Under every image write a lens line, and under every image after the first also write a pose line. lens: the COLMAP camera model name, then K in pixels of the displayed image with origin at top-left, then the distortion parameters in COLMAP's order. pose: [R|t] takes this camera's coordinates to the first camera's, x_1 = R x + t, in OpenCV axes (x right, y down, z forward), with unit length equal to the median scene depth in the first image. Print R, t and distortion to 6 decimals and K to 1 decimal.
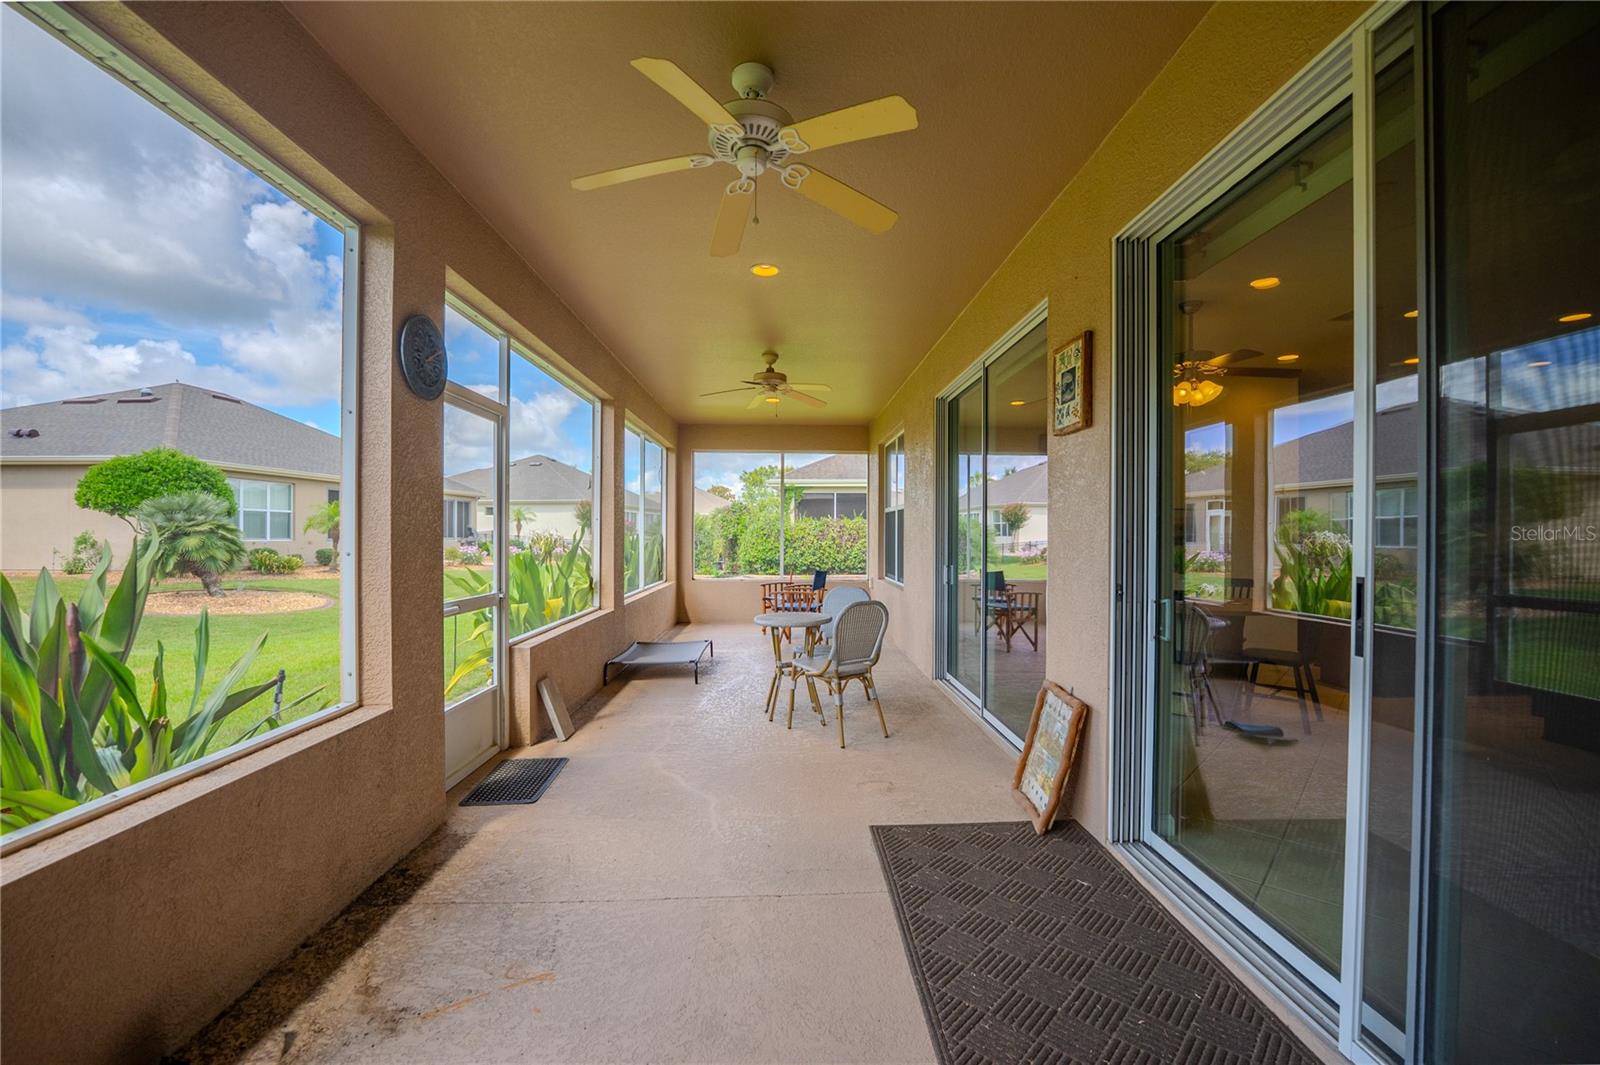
lens RADIAL K [[661.6, 0, 807.2], [0, 661.6, 536.4], [0, 0, 1]] dist [-0.024884, 0.000269]
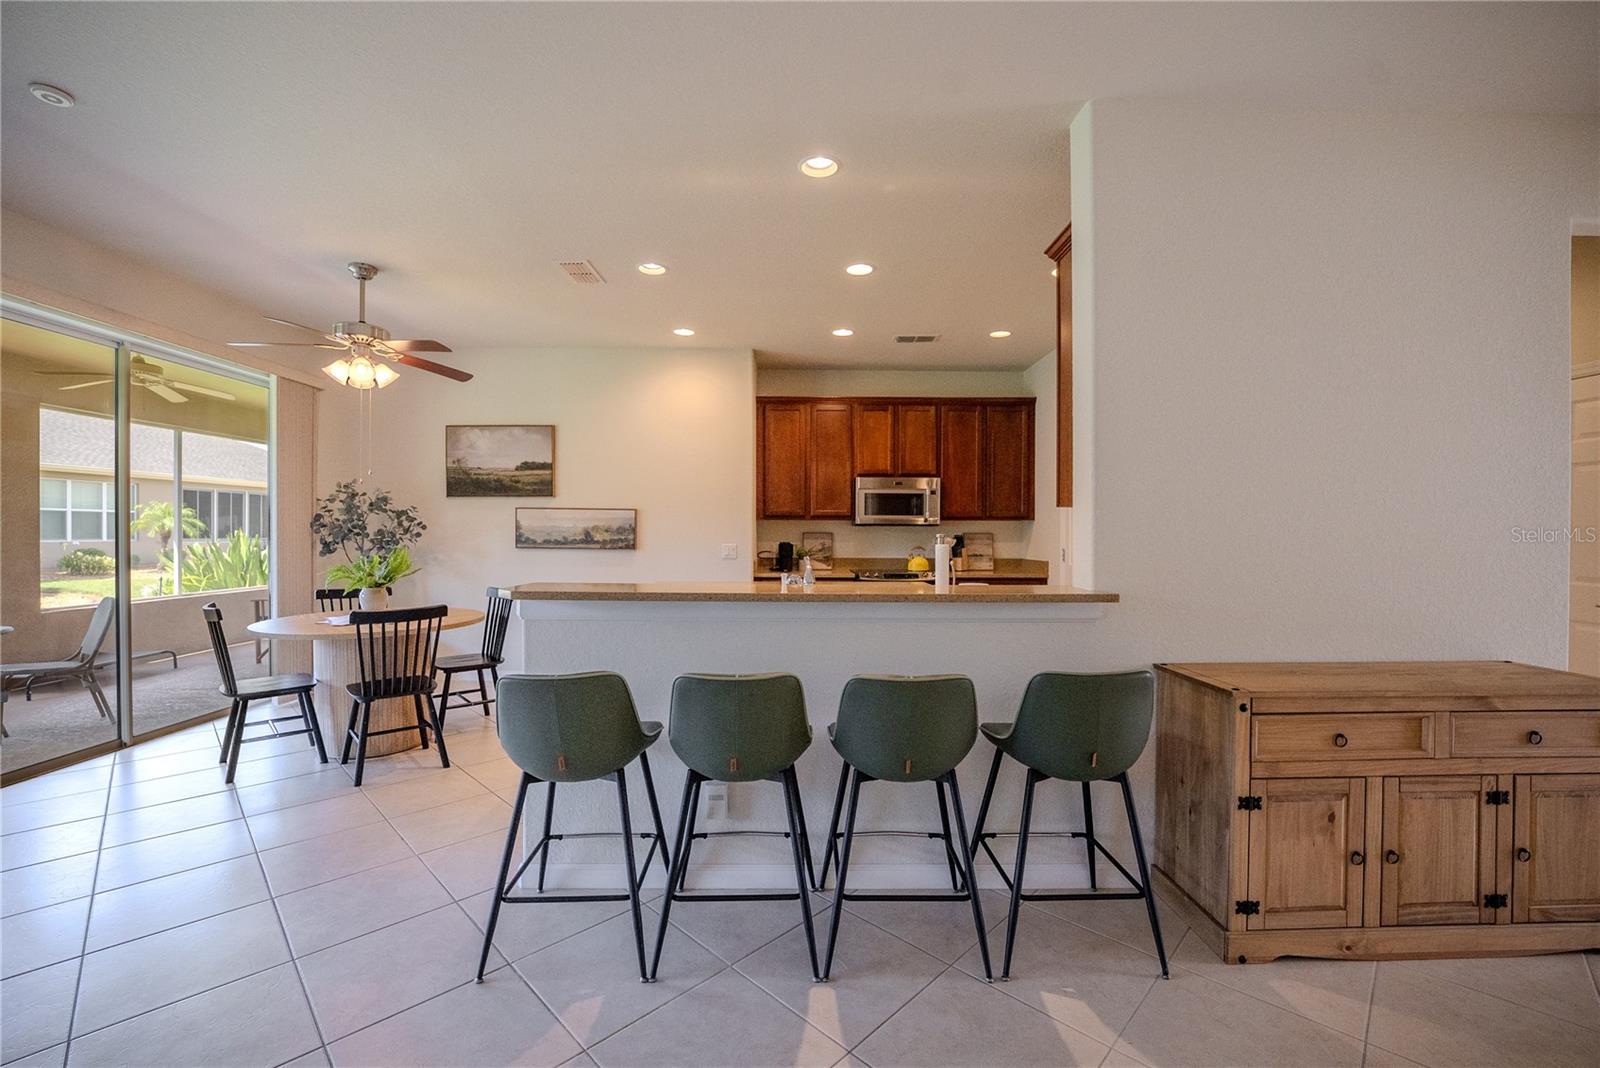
lens RADIAL K [[660.9, 0, 803.1], [0, 660.9, 536.9], [0, 0, 1]] dist [-0.028944, 0.004519]
pose [[0.999860, -0.000113, -0.016761, 1.361372], [0.000170, 0.999994, 0.003396, -0.016124], [0.016761, -0.003398, 0.999854, 0.192976]]
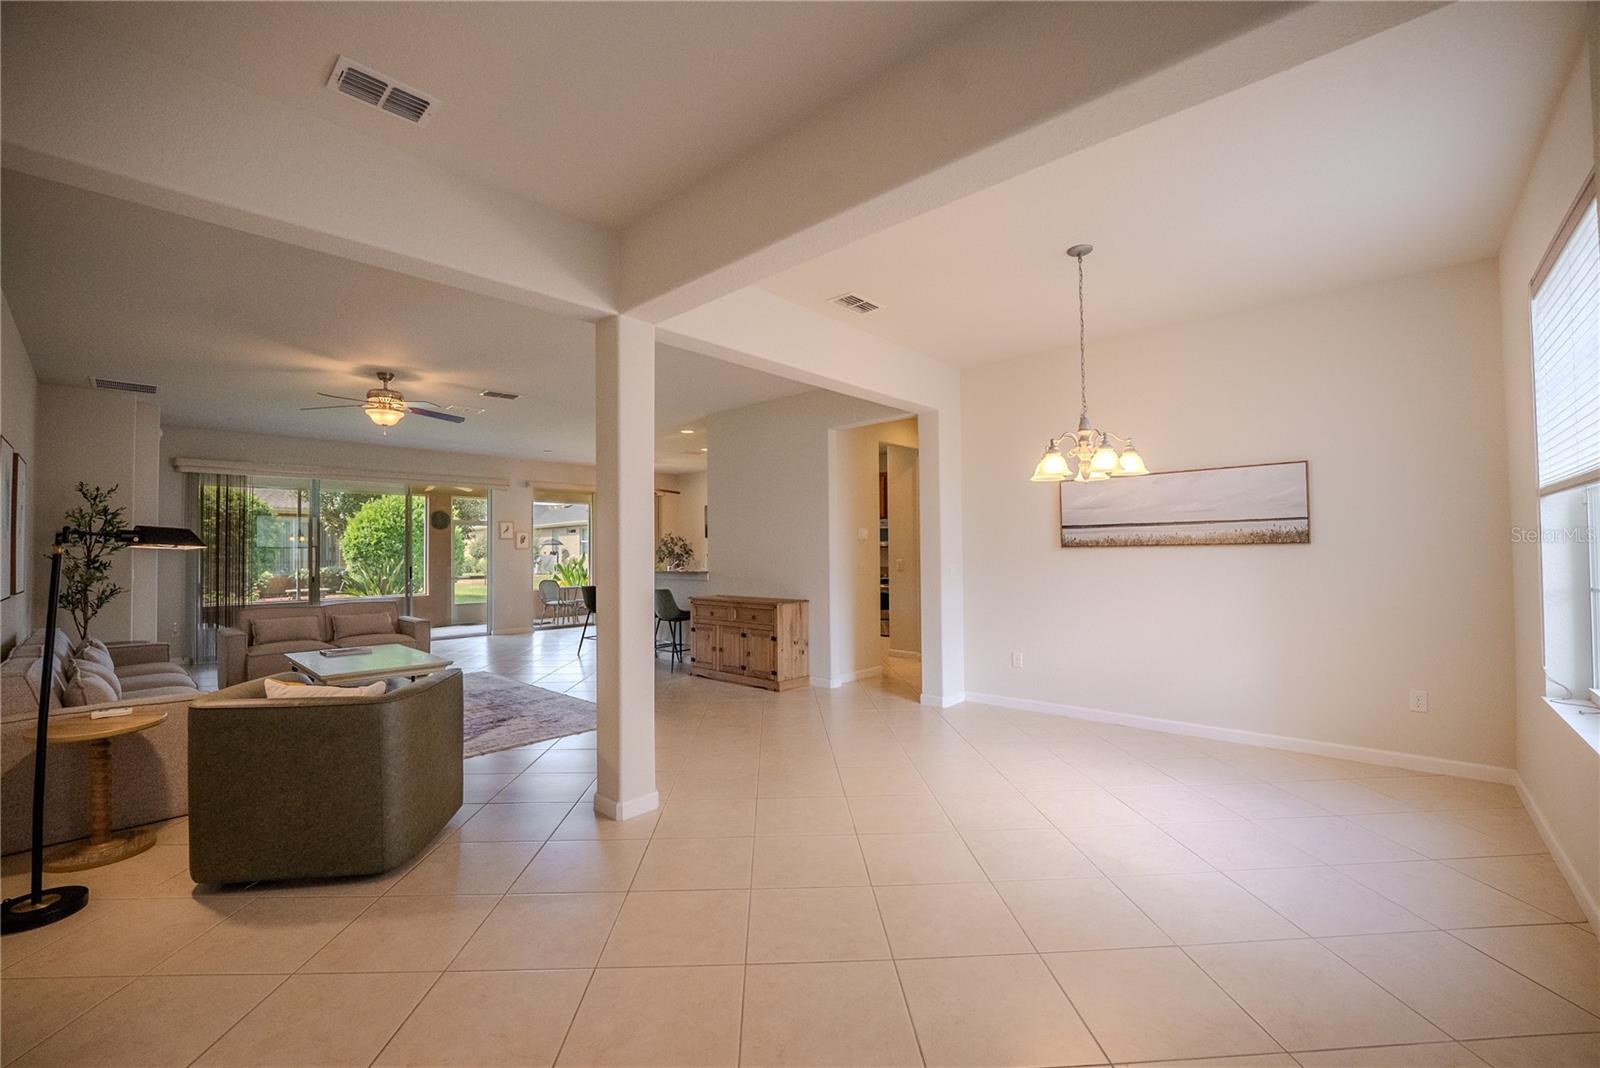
lens RADIAL K [[656.5, 0, 802.1], [0, 656.5, 536.4], [0, 0, 1]] dist [-0.029795, 0.003927]
pose [[0.719870, -0.026151, -0.693616, 3.124870], [0.009177, 0.999561, -0.028161, -0.009484], [0.694048, 0.013907, 0.719794, -0.371329]]
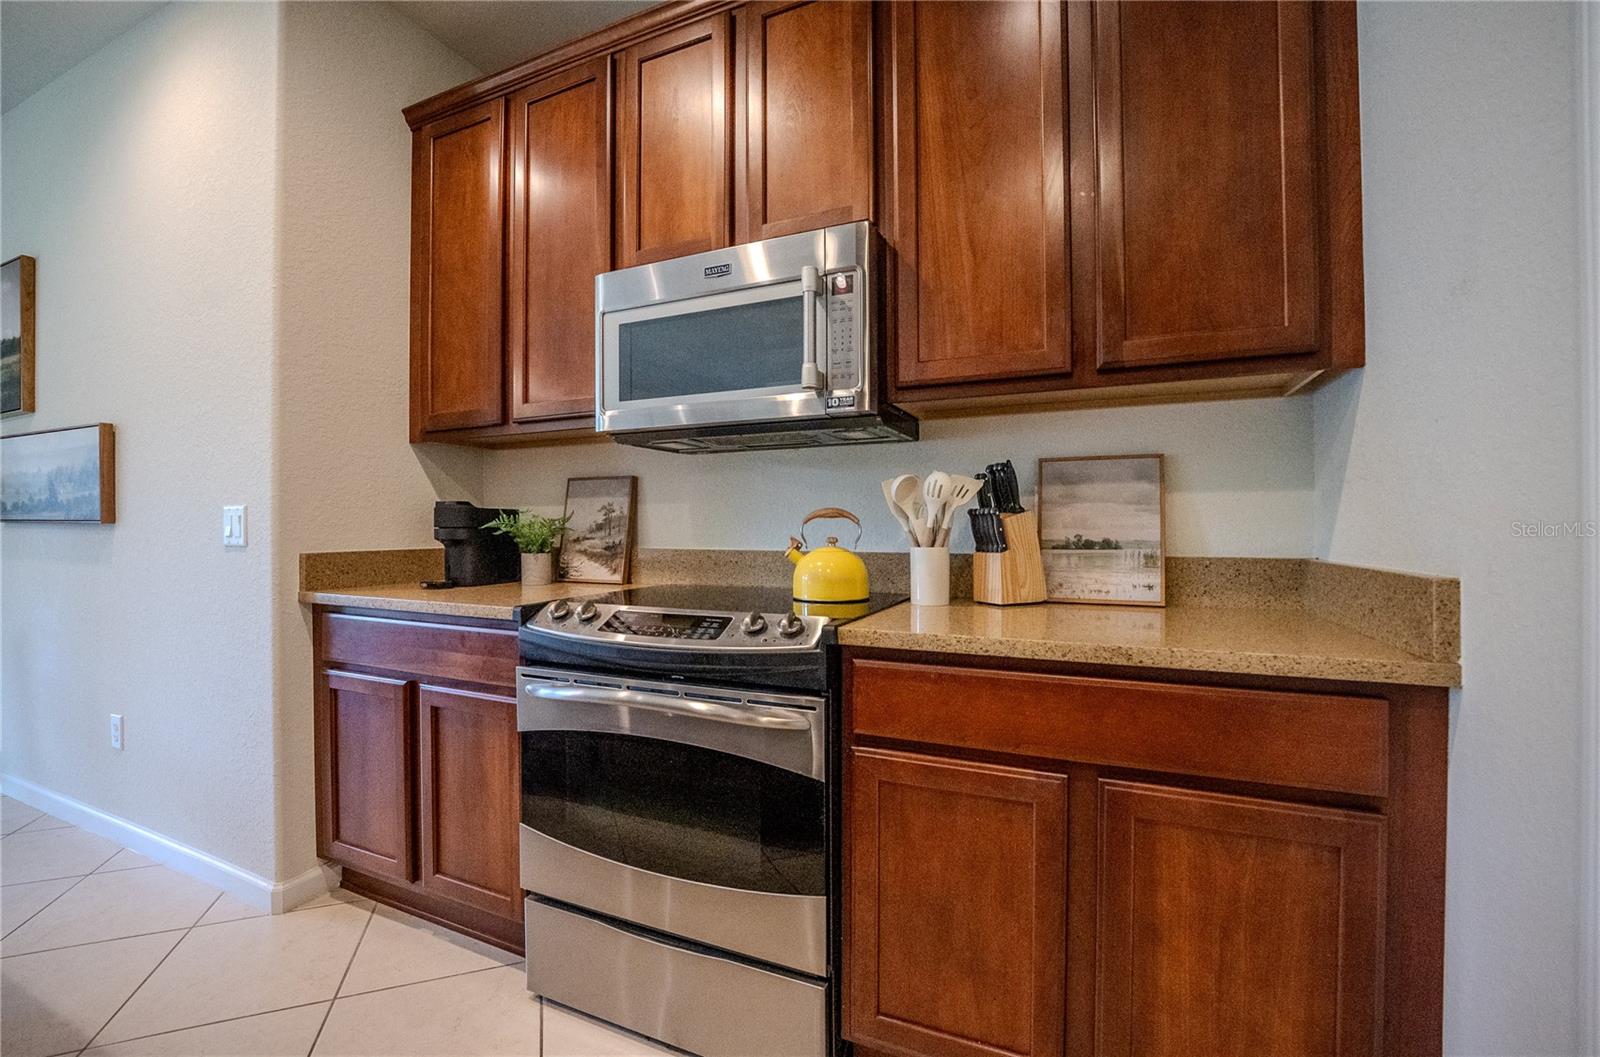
lens RADIAL K [[659.3, 0, 799.7], [0, 659.3, 526.1], [0, 0, 1]] dist [-0.028356, -0.000121]
pose [[0.902295, -0.006830, -0.431064, 1.775756], [0.004399, 0.999968, -0.006637, 0.026022], [0.431096, 0.004092, 0.902297, 1.384086]]
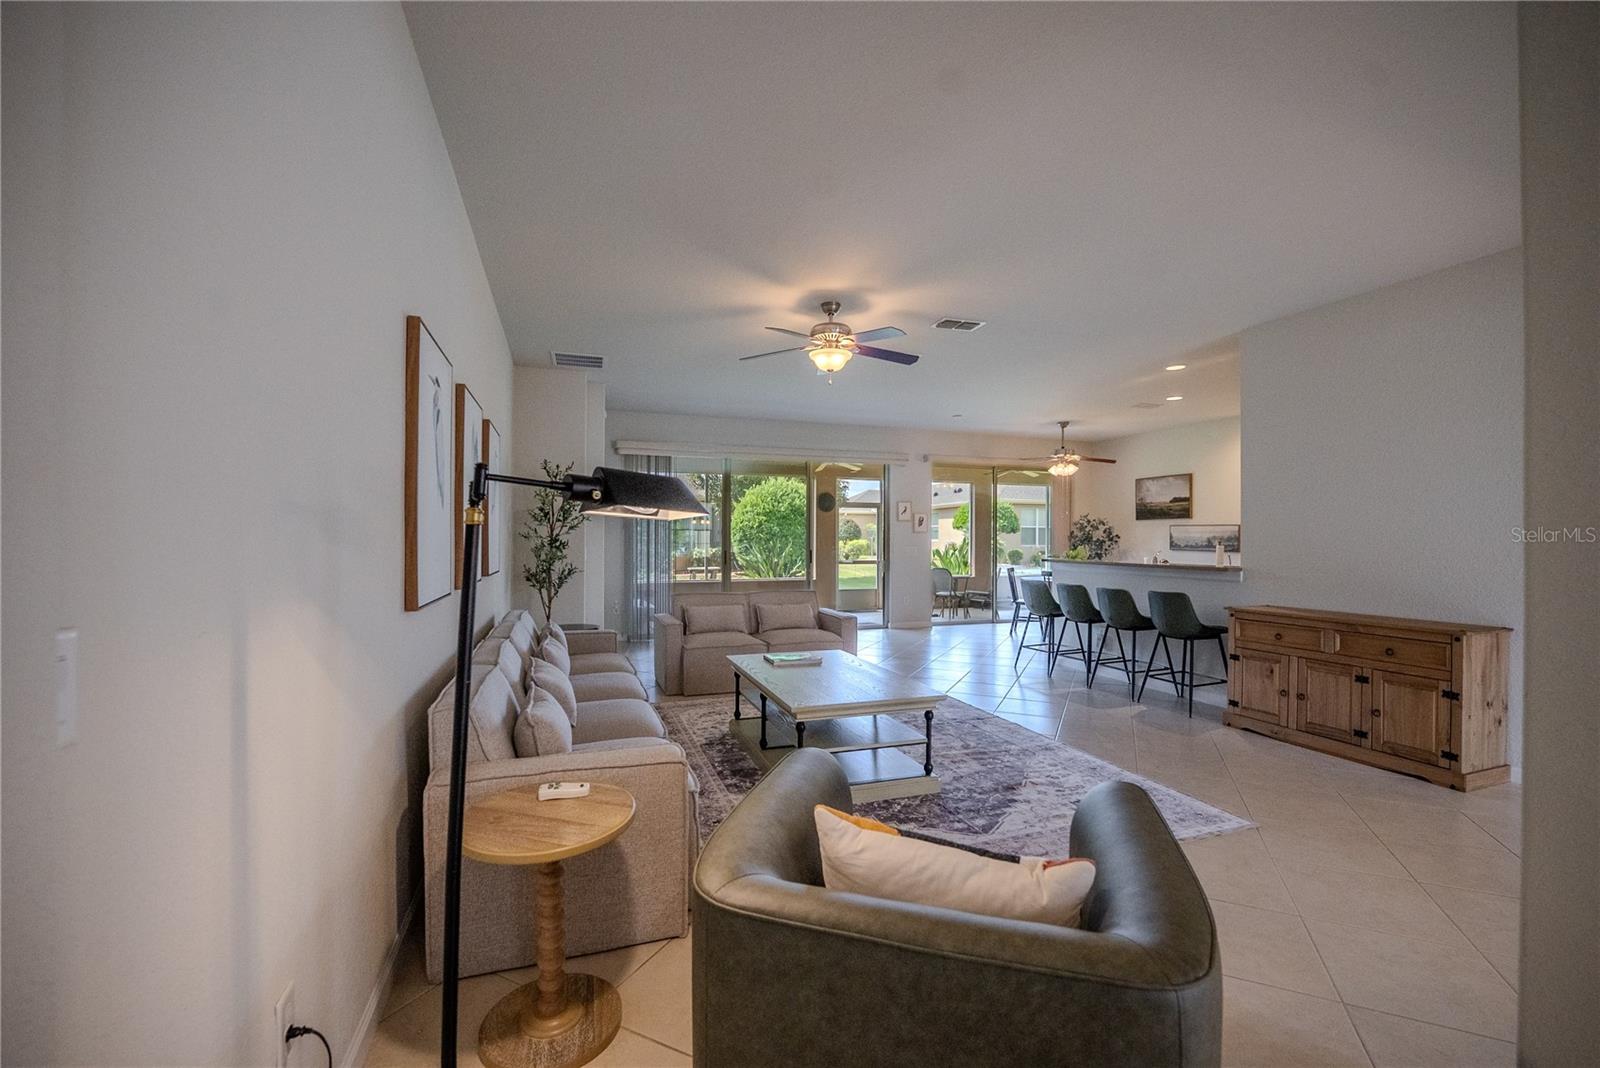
lens RADIAL K [[656.5, 0, 802.1], [0, 656.5, 536.4], [0, 0, 1]] dist [-0.029795, 0.003927]
pose [[0.311033, -0.004994, -0.950386, 2.532187], [-0.006487, 0.999952, -0.007377, -0.009597], [0.950377, 0.008460, 0.310985, -0.377856]]
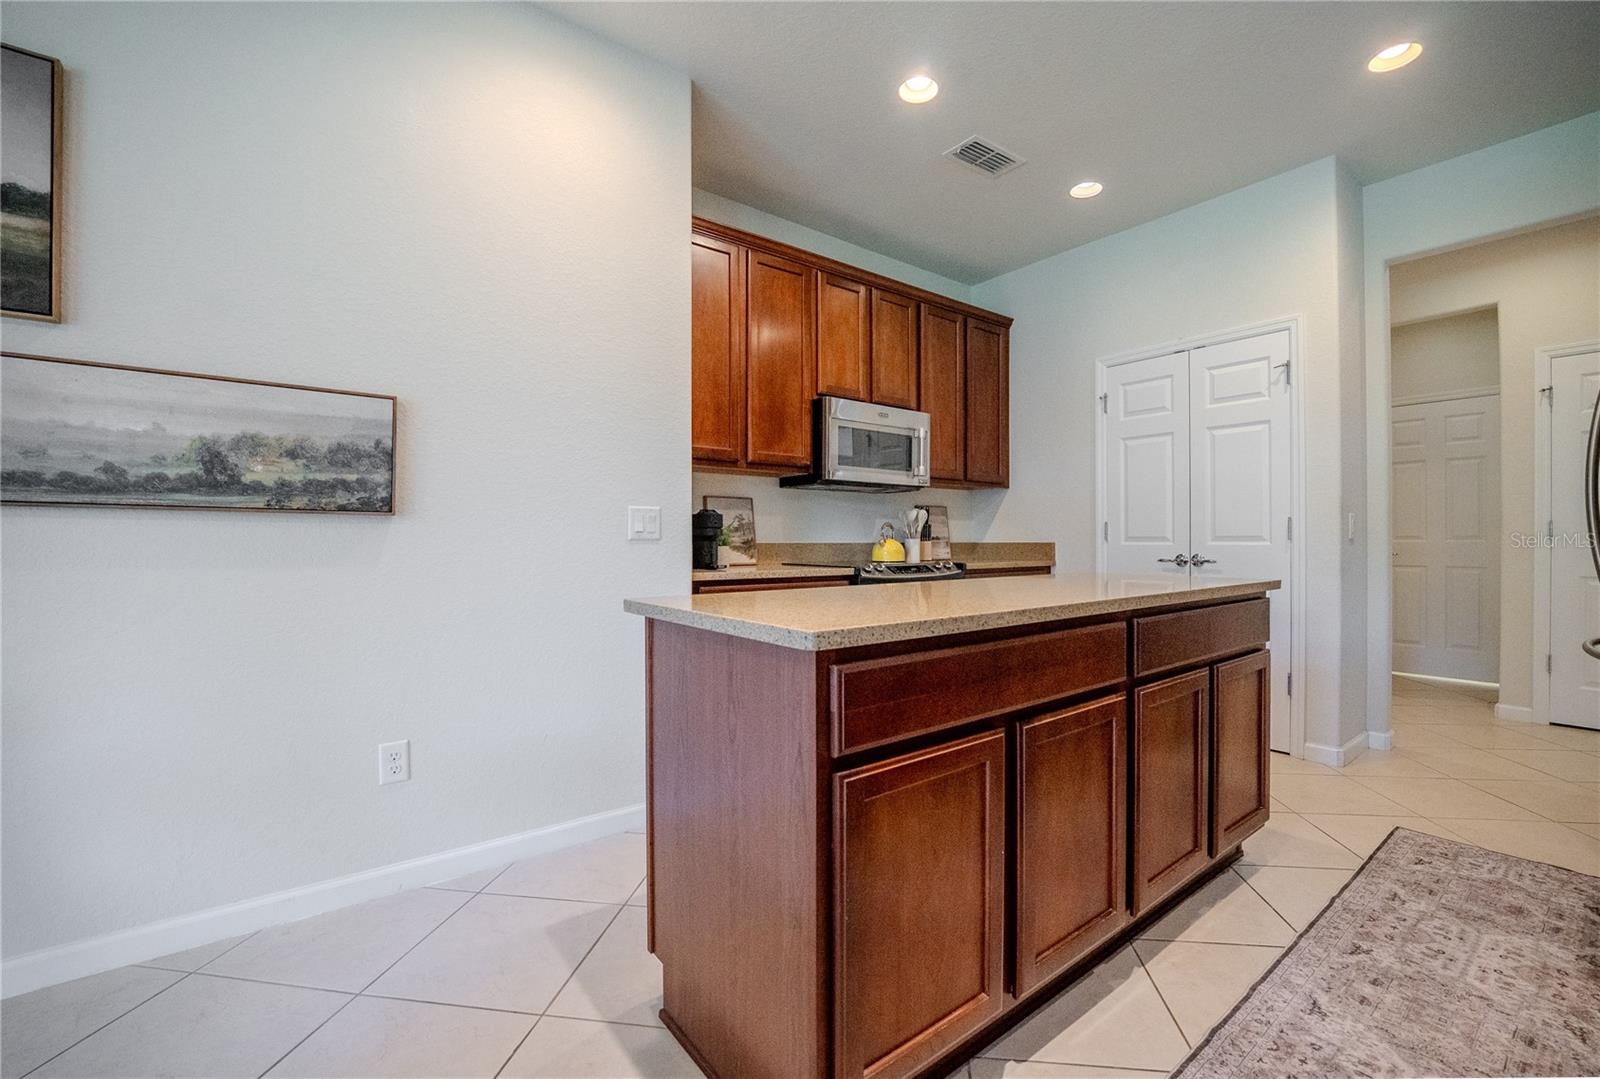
lens RADIAL K [[669.0, 0, 805.6], [0, 669.0, 540.4], [0, 0, 1]] dist [-0.025618, 0.000387]
pose [[0.811420, -0.004648, 0.584444, 0.930629], [0.005533, 0.999985, 0.000271, 0.037536], [-0.584437, 0.003014, 0.811434, 1.041911]]
